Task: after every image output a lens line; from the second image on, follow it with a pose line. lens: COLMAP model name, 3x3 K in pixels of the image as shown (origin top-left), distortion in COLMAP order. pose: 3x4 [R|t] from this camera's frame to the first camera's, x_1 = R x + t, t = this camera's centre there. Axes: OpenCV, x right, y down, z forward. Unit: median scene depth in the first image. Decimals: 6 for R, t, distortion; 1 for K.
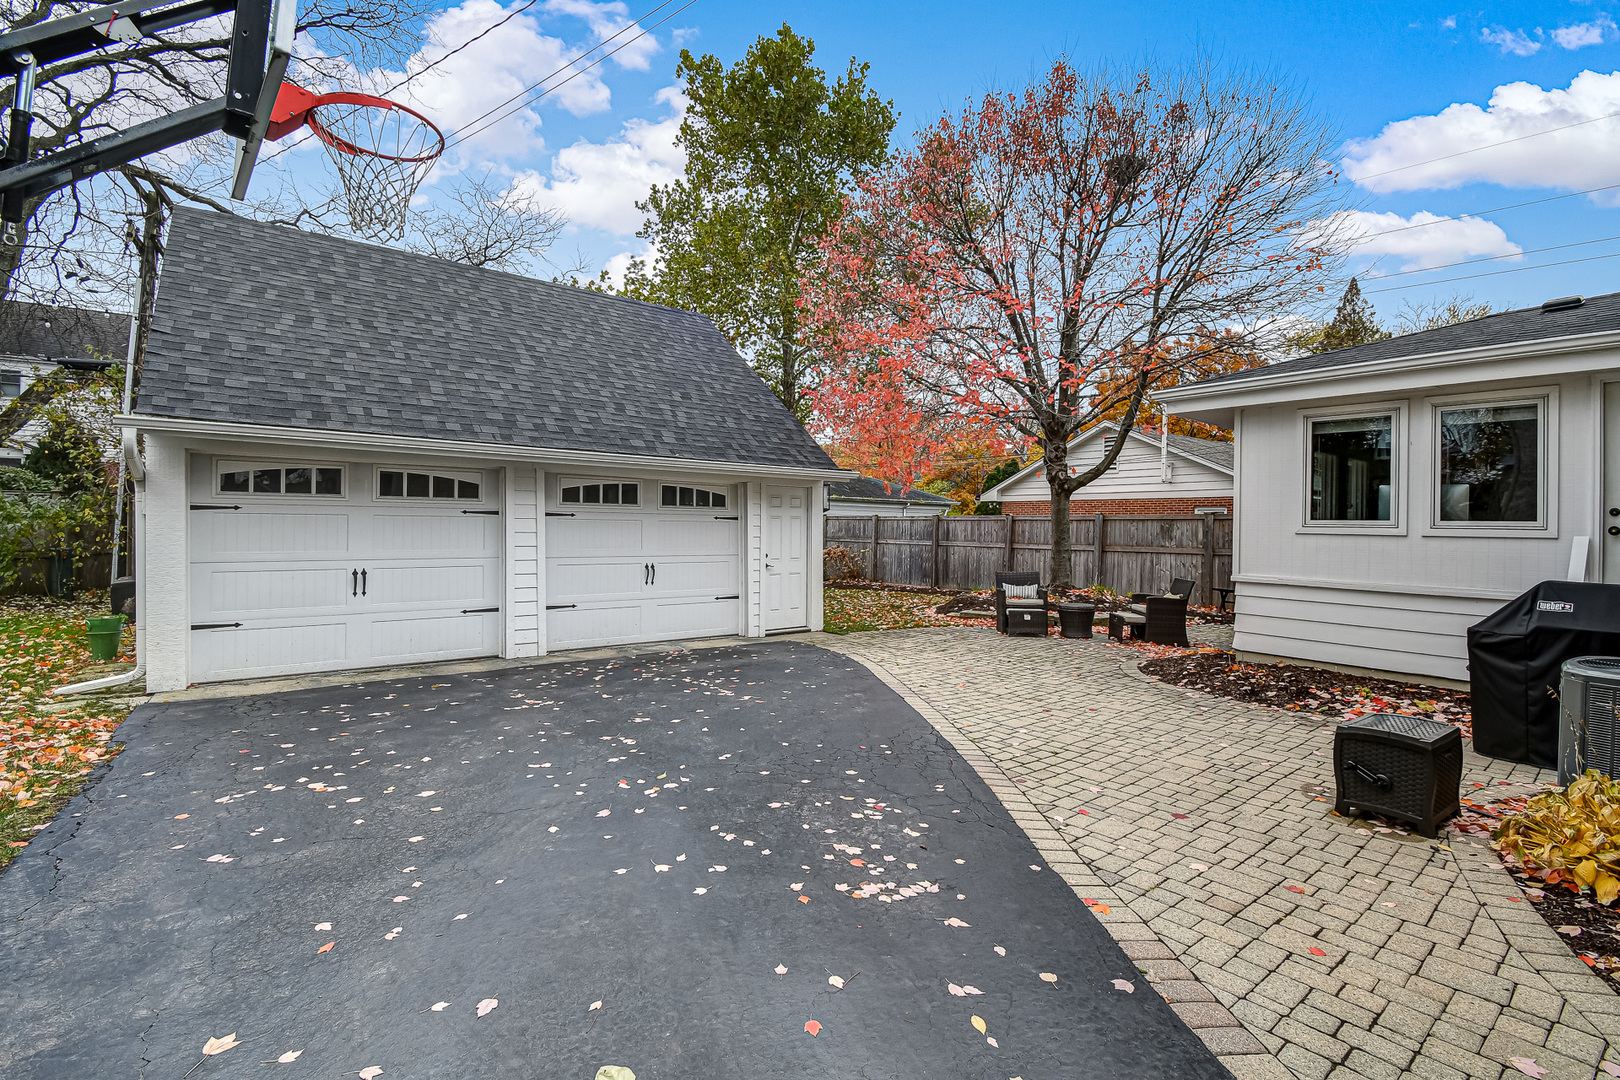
lens RADIAL K [[719.6, 0, 810.0], [0, 719.6, 540.0], [0, 0, 1]] dist [-0.016220, -0.000159]
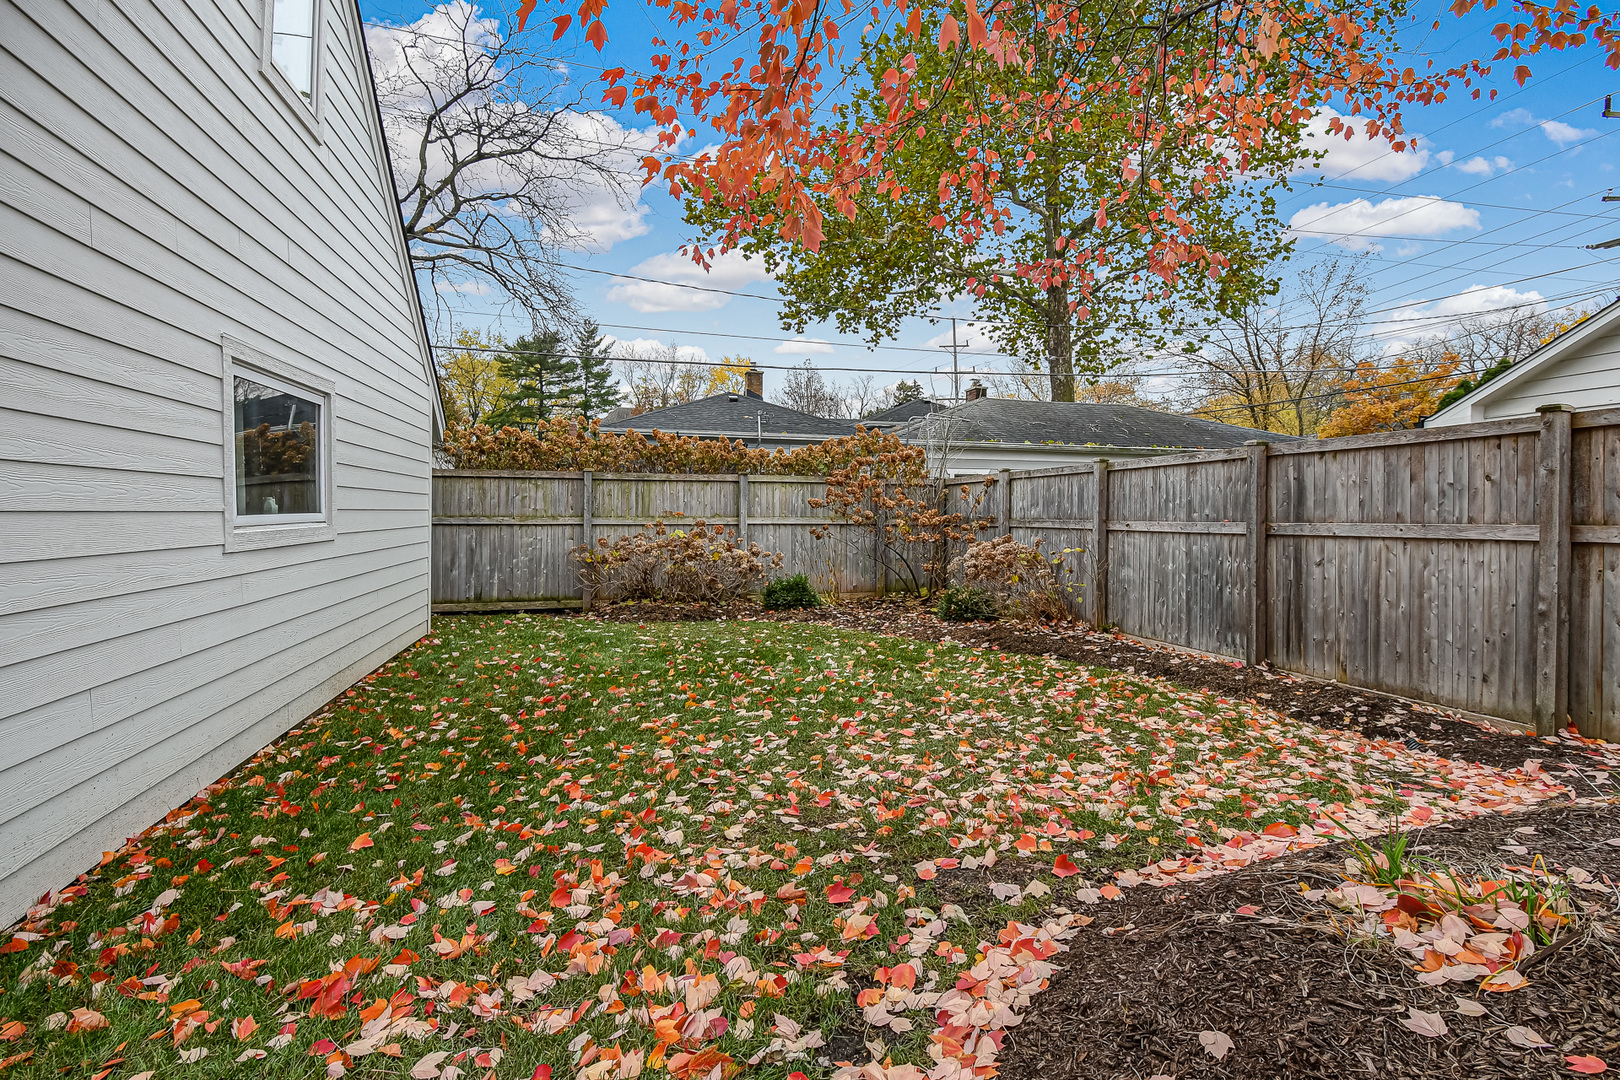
lens RADIAL K [[835.1, 0, 809.5], [0, 835.1, 507.4], [0, 0, 1]] dist [-0.003909, -0.000848]
pose [[0.916405, -0.015435, -0.399954, 0.187644], [0.002381, 0.999449, -0.033116, 0.009105], [0.400245, 0.029395, 0.915937, 0.771825]]
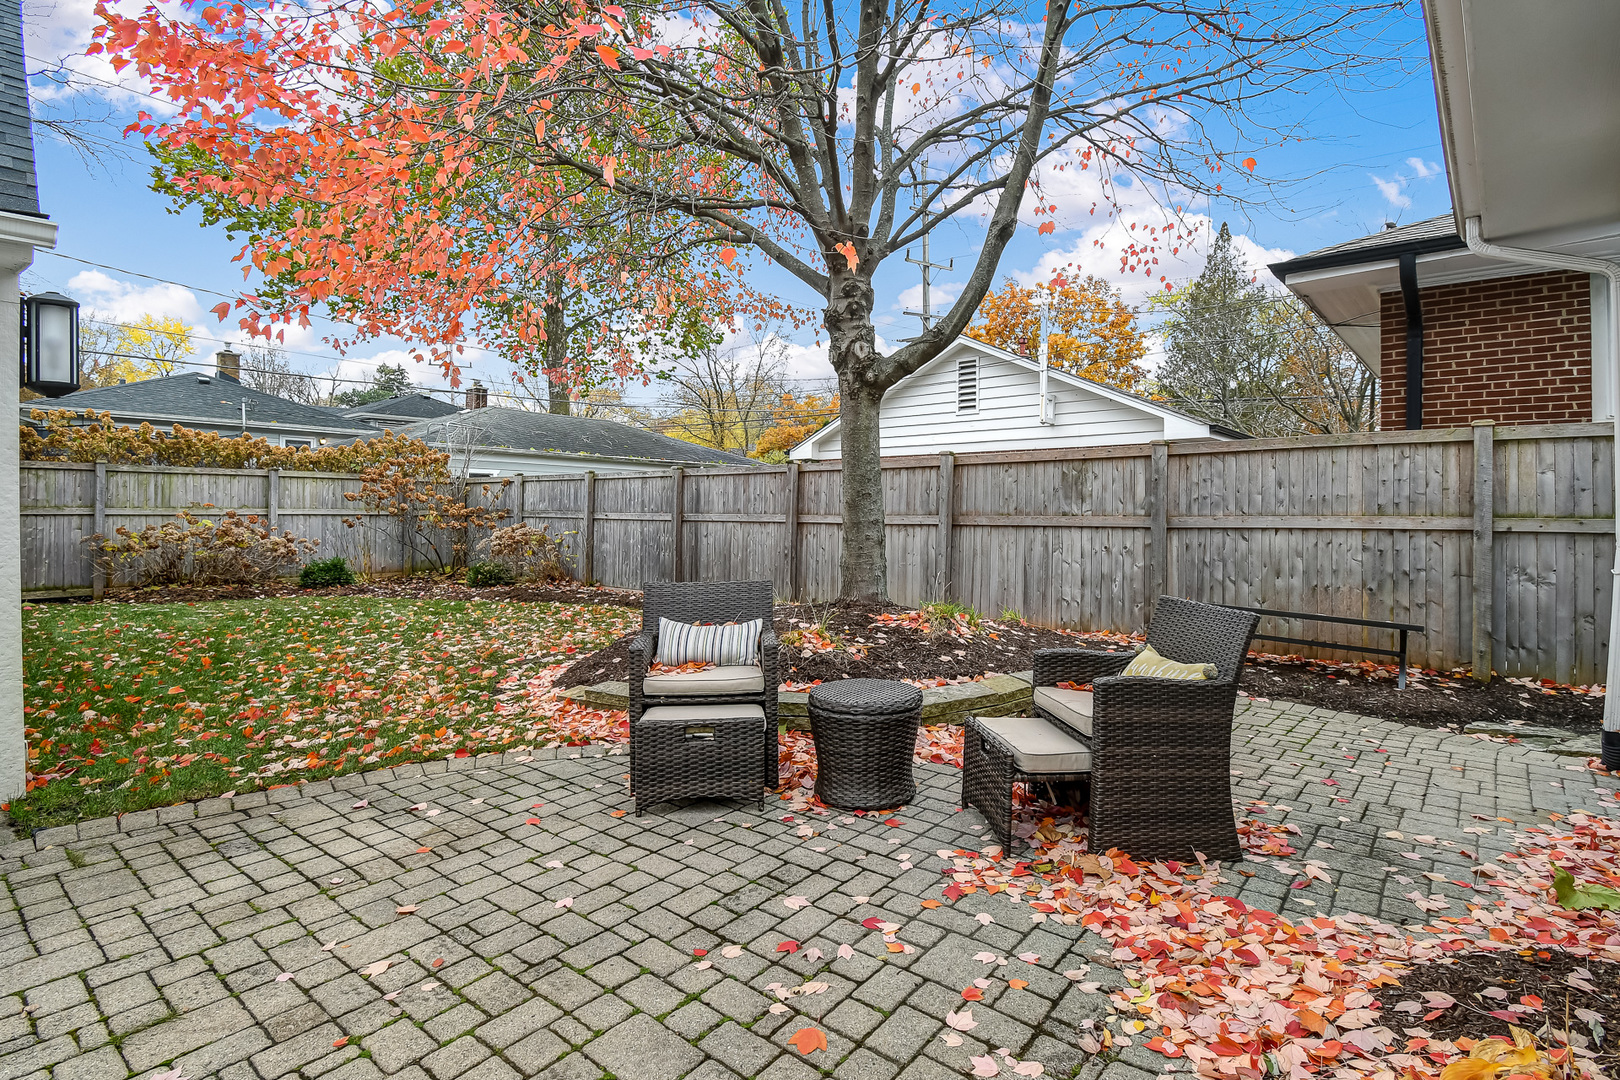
lens RADIAL K [[781.5, 0, 817.4], [0, 781.5, 514.0], [0, 0, 1]] dist [-0.000565, -0.000255]
pose [[0.979059, -0.006933, 0.203456, 0.211519], [0.009489, 0.999888, -0.011591, 0.013776], [-0.203353, 0.013279, 0.979015, 0.503720]]
